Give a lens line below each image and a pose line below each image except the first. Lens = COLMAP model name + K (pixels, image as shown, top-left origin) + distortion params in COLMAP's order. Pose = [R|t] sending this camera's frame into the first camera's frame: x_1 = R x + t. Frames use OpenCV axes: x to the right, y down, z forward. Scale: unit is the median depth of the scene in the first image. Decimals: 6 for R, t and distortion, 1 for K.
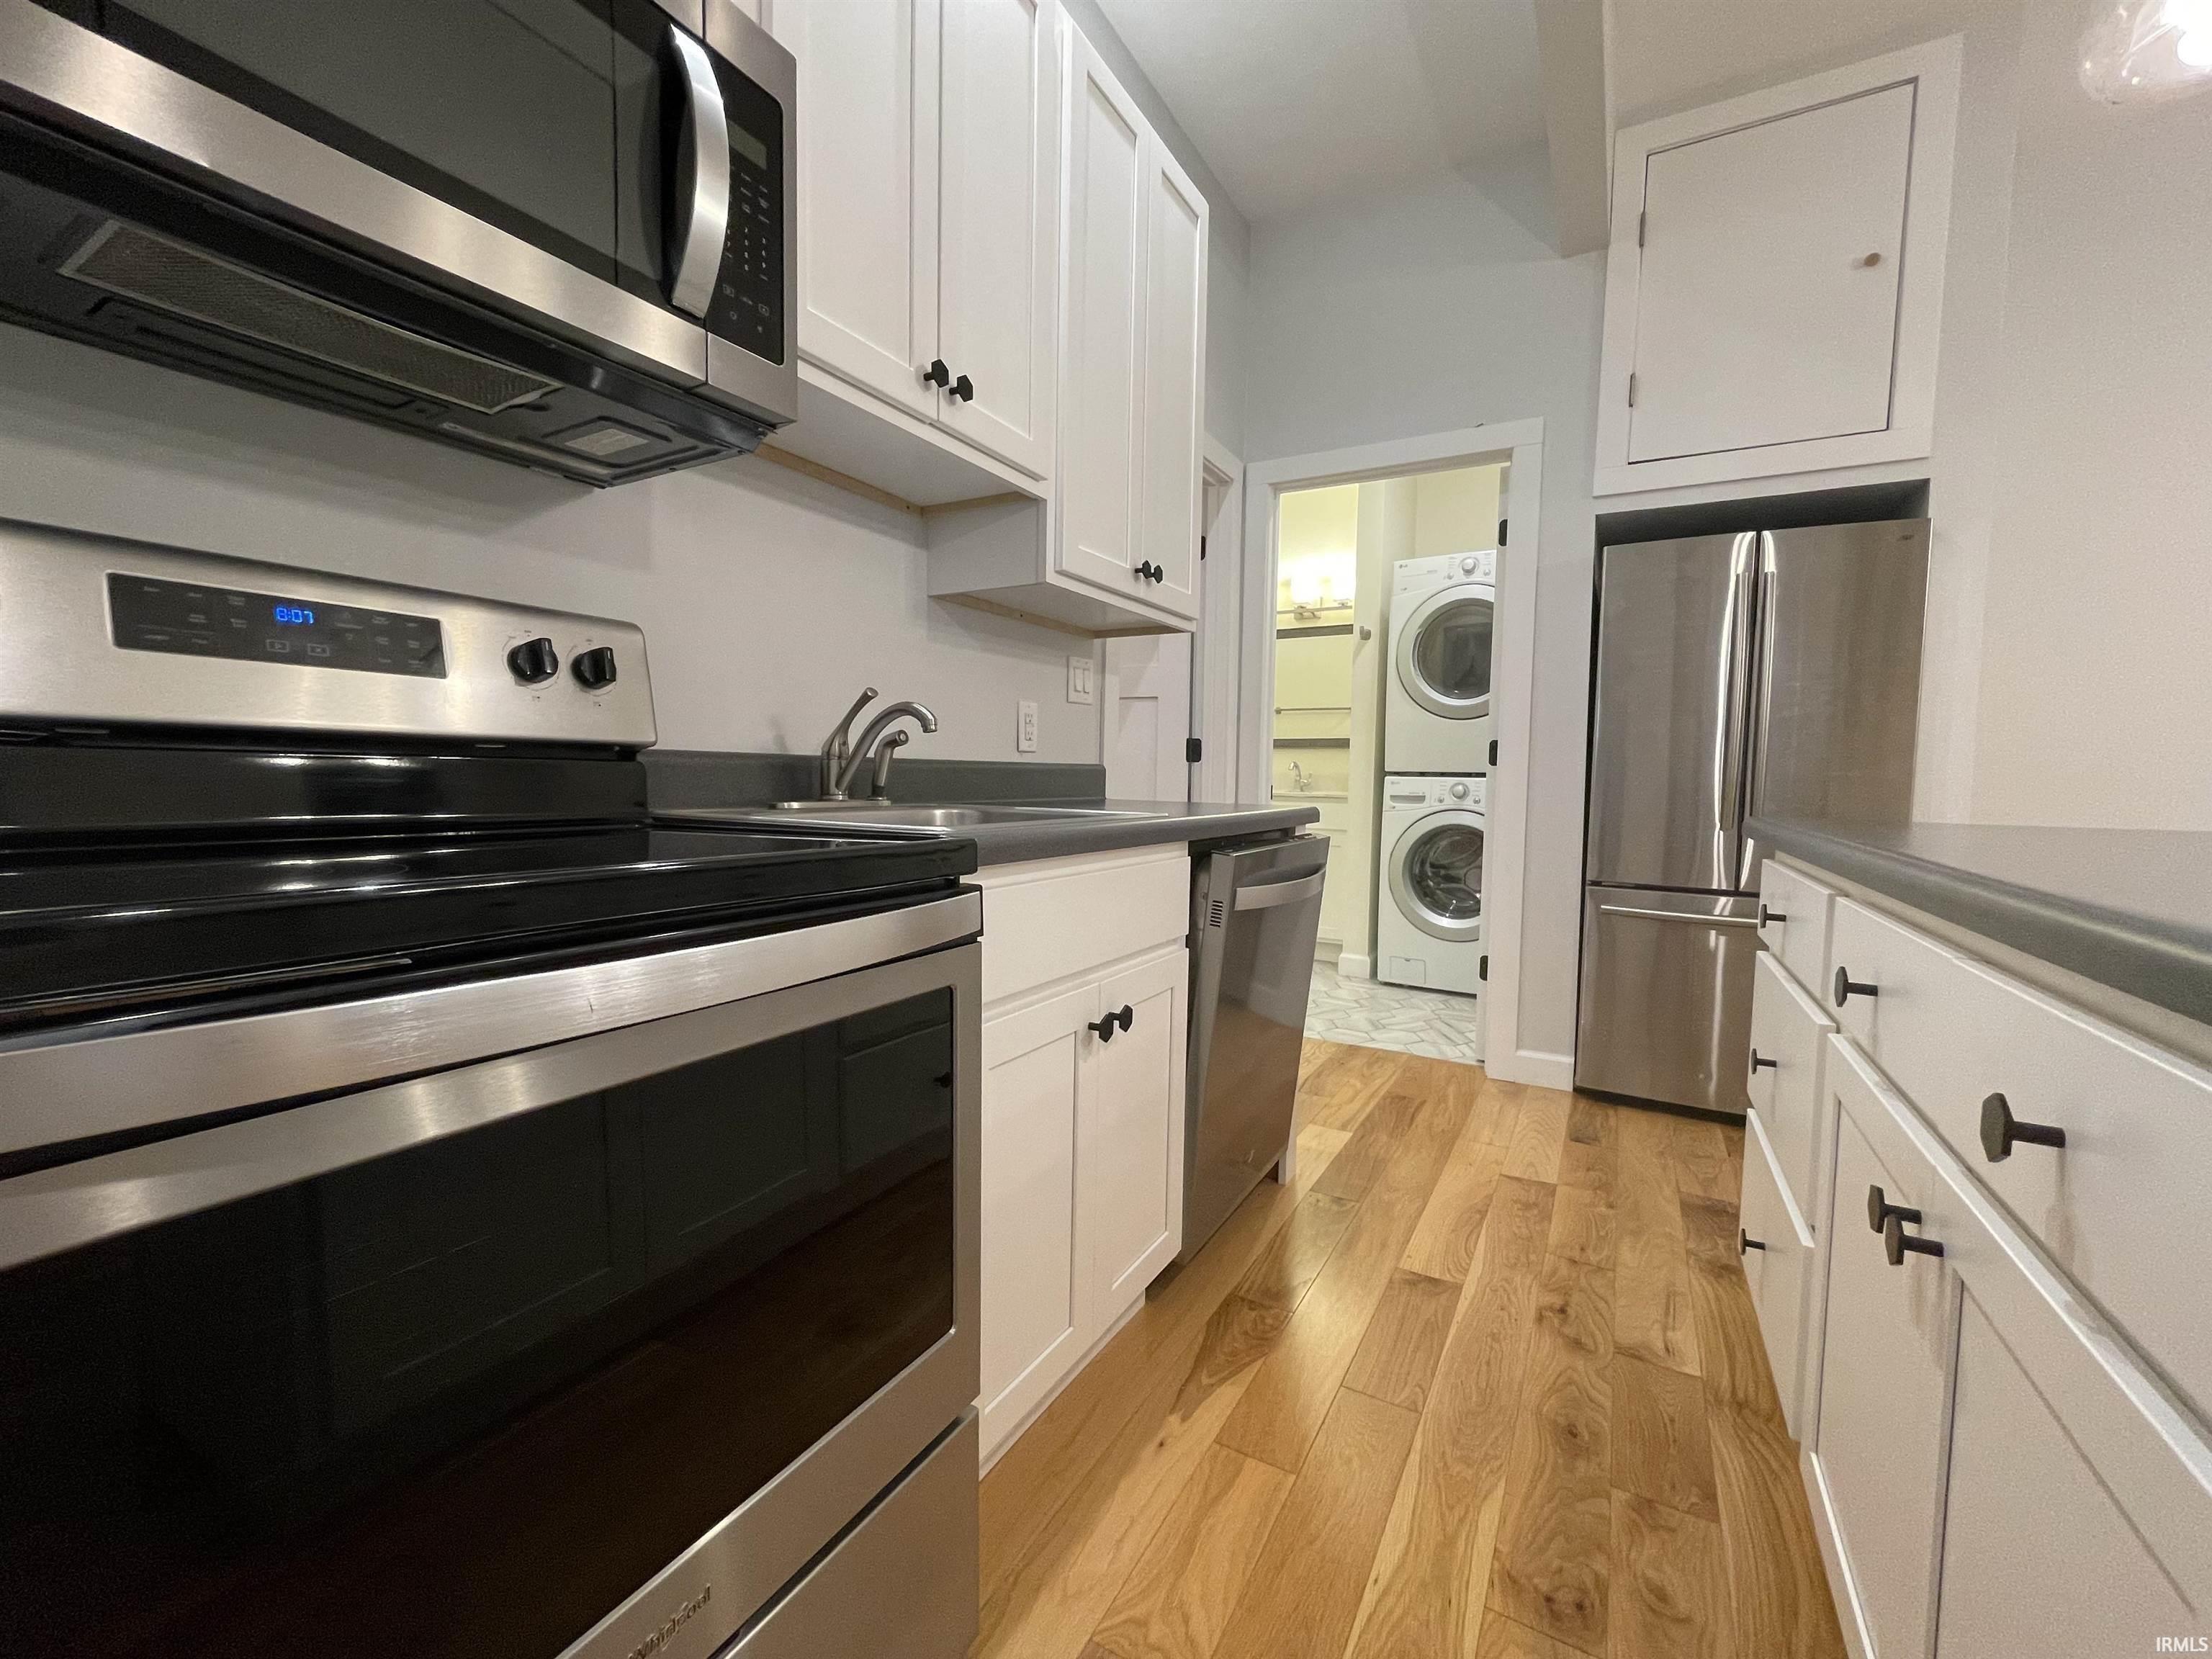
lens RADIAL K [[906.5, 0, 1106.0], [0, 906.5, 829.5], [0, 0, 1]] dist [0.000255, -0.000011]
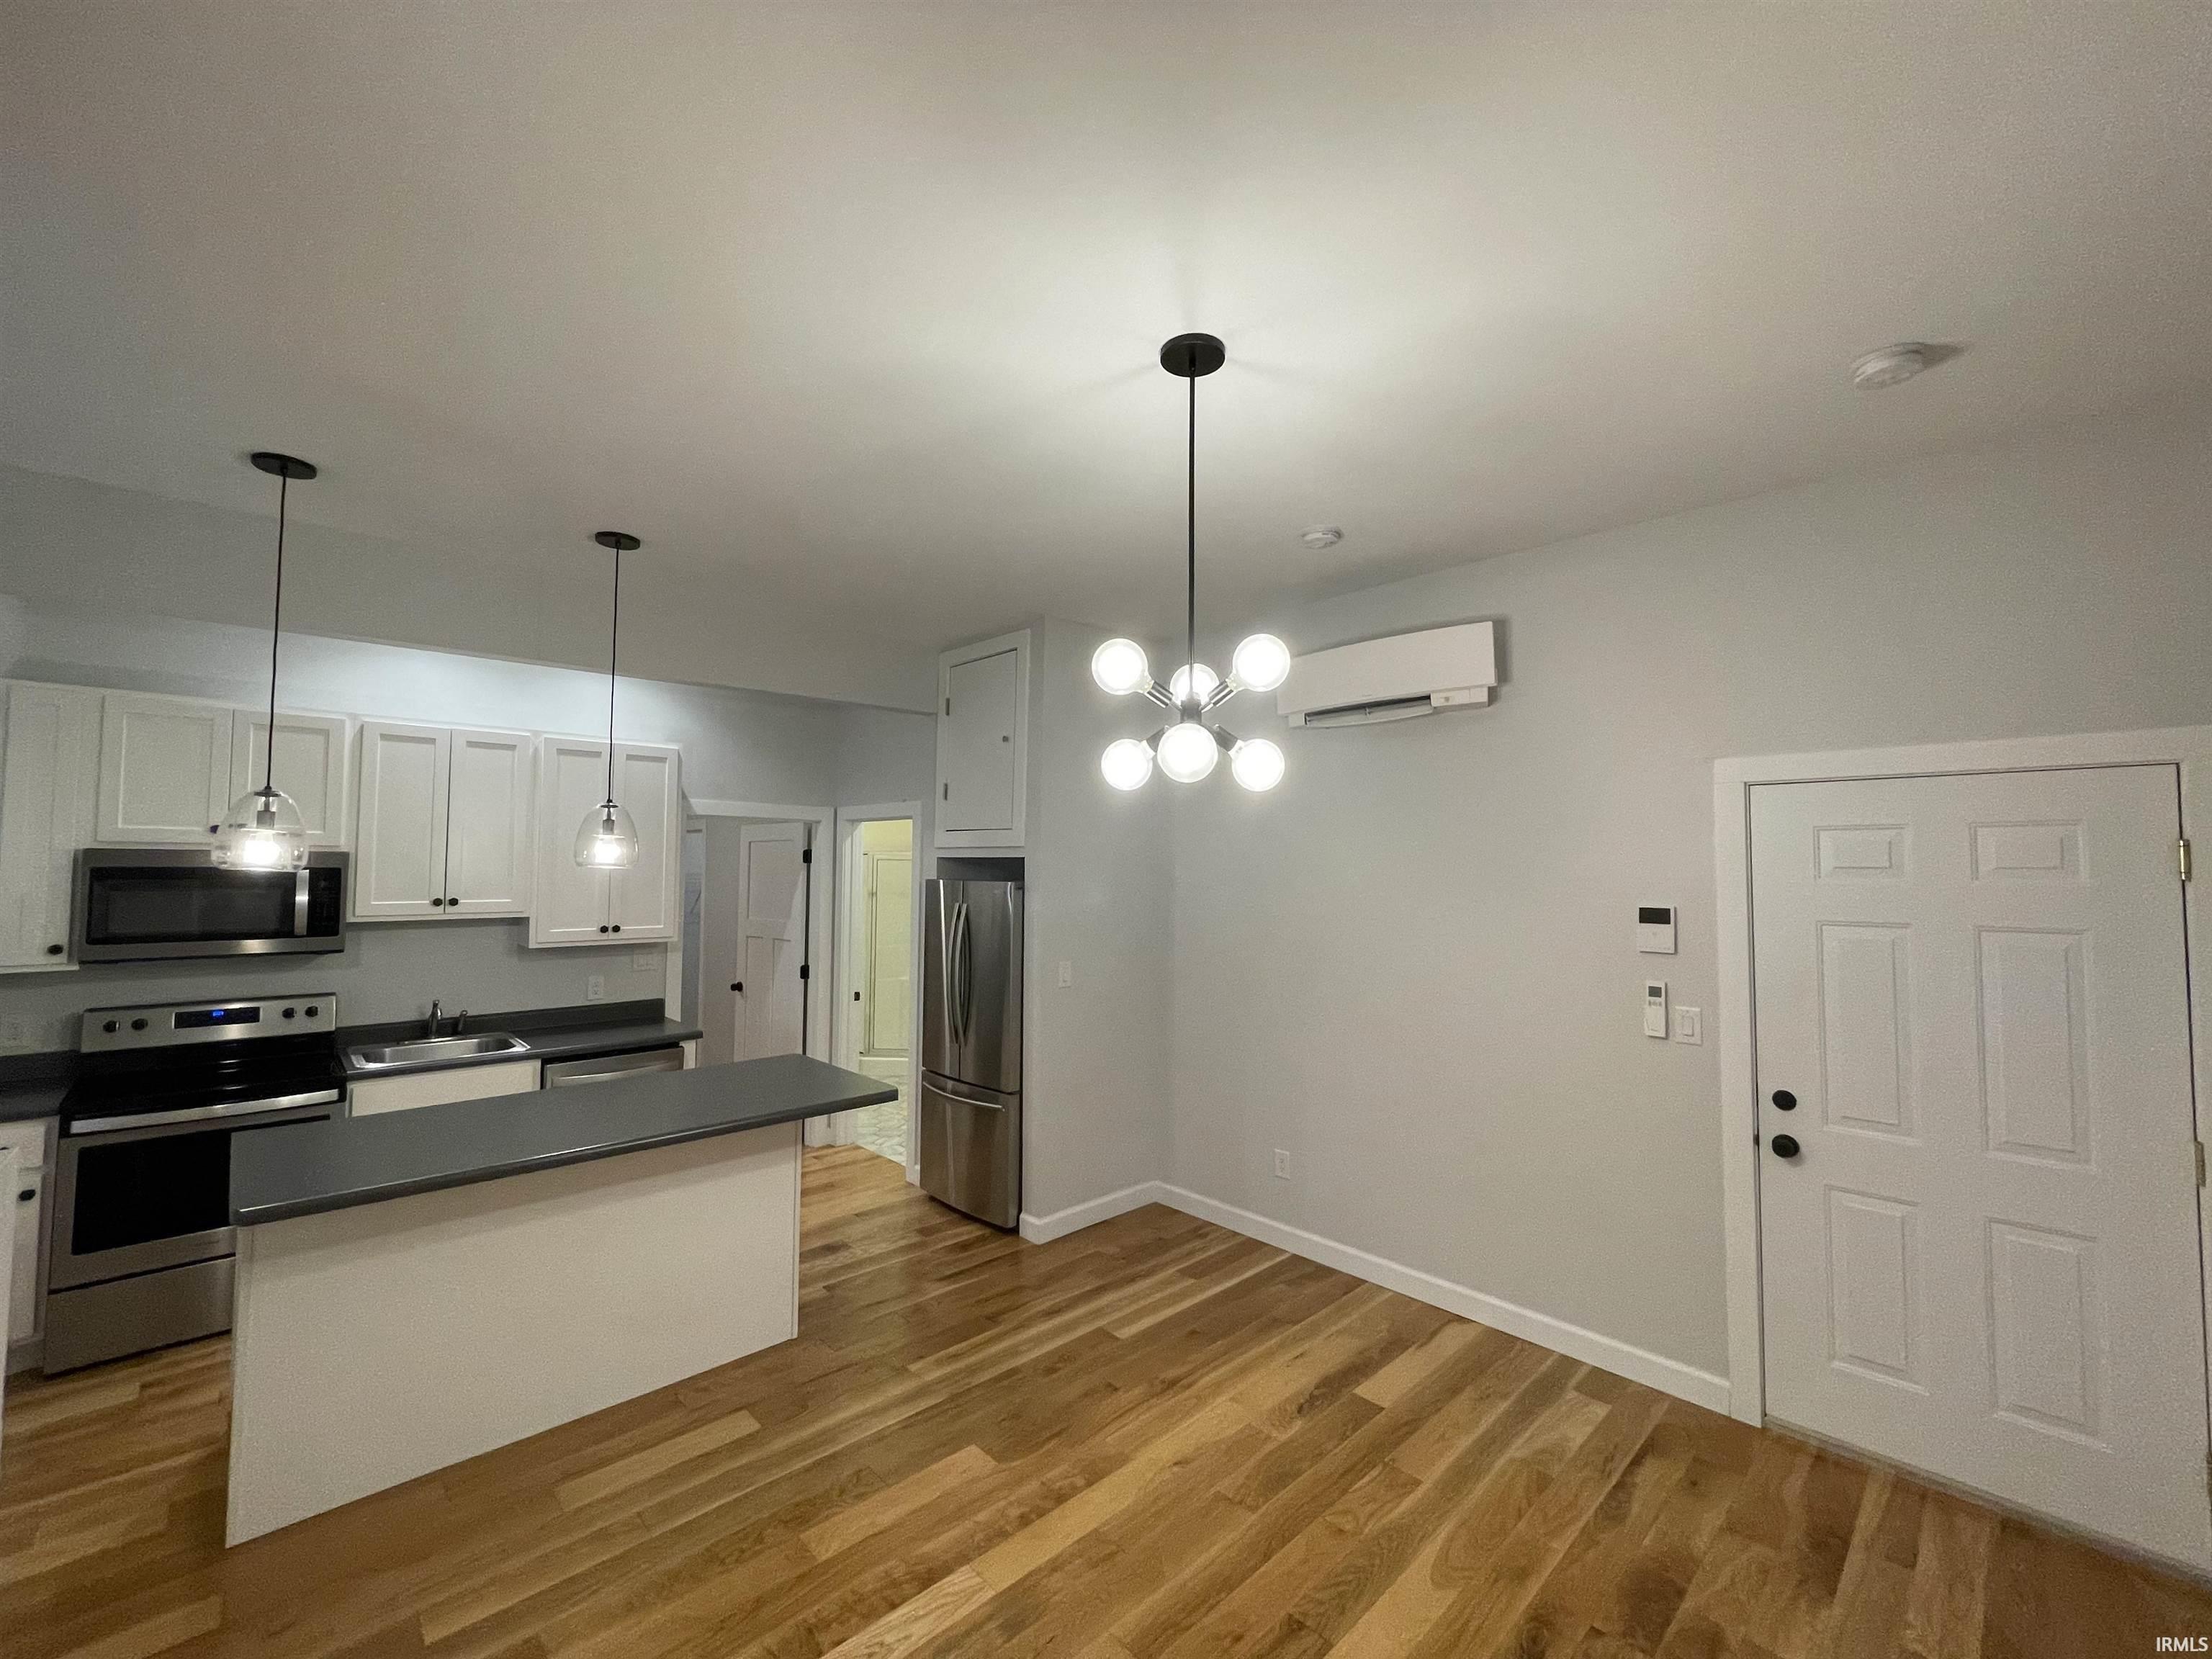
lens RADIAL K [[893.0, 0, 1106.0], [0, 893.0, 829.5], [0, 0, 1]] dist [-0.002925, -0.000964]
pose [[0.959255, -0.025653, -0.281375, 1.611677], [-0.004906, 0.994207, -0.107368, -0.251916], [0.282500, 0.104374, 0.953572, -0.707367]]
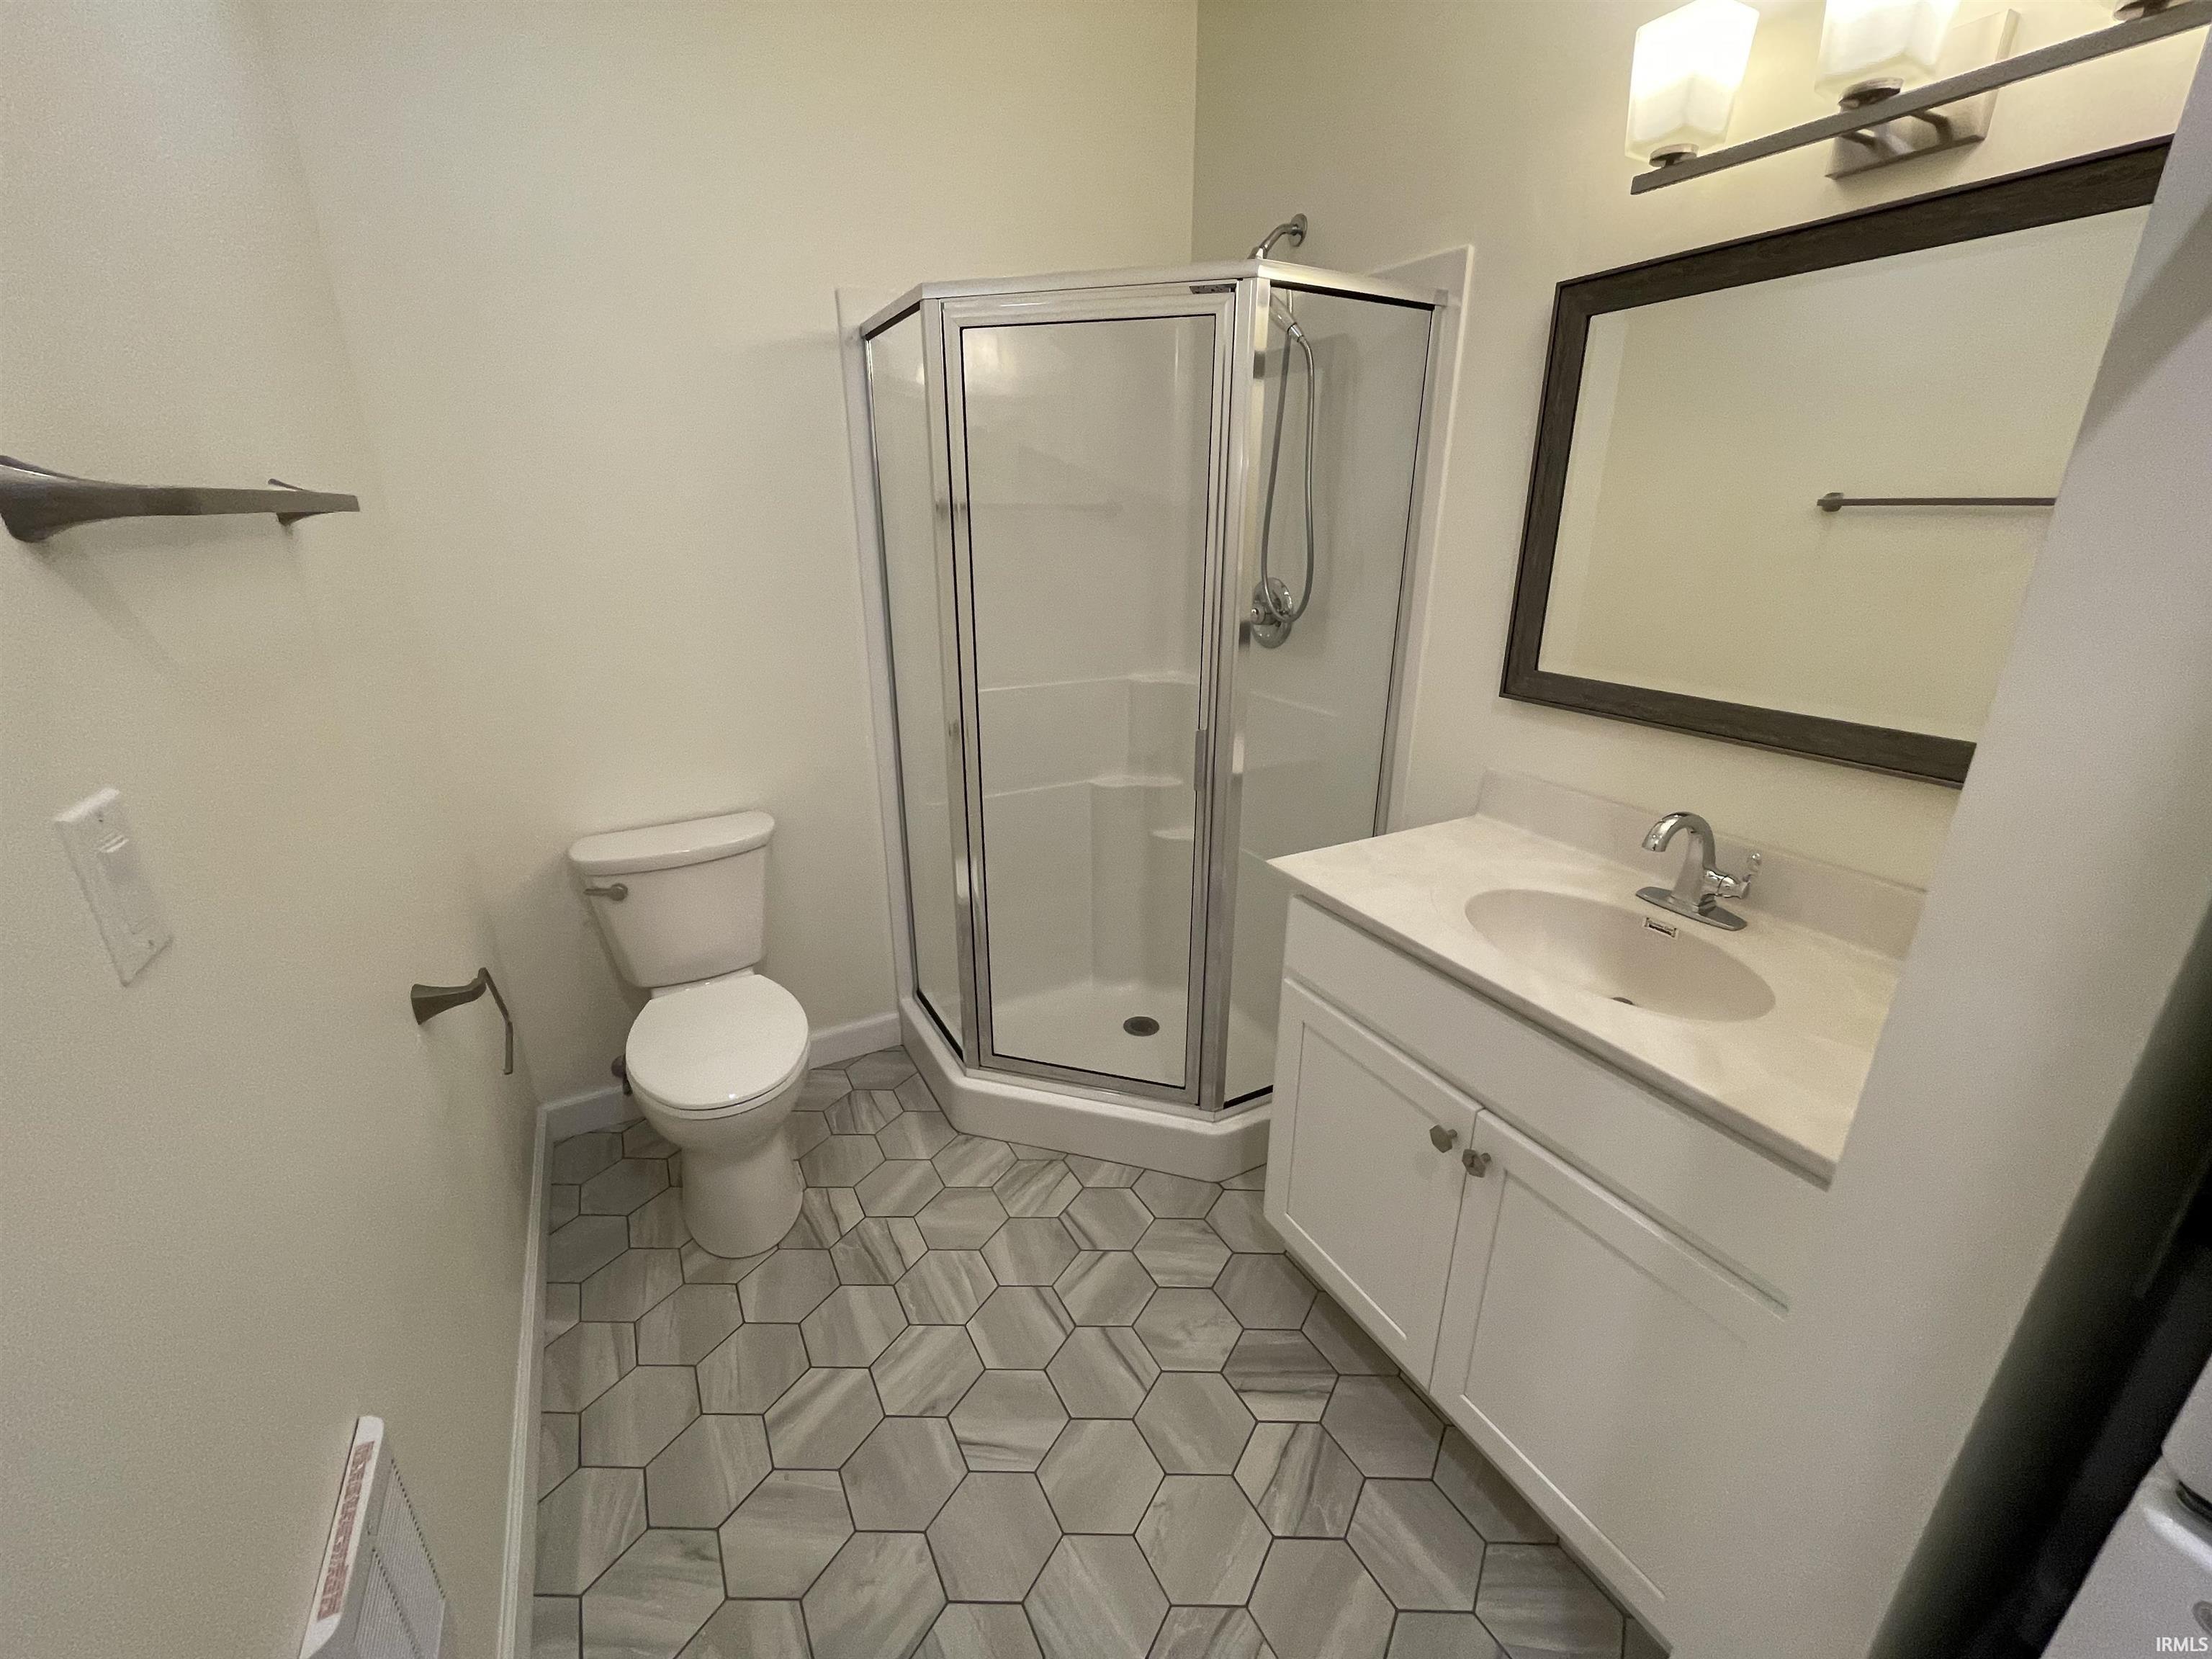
lens RADIAL K [[893.0, 0, 1106.0], [0, 893.0, 829.5], [0, 0, 1]] dist [-0.002925, -0.000964]
pose [[0.854808, 0.159179, -0.493929, 0.421234], [-0.019575, 0.961008, 0.275827, -0.296801], [0.518575, -0.226110, 0.824593, 1.535055]]
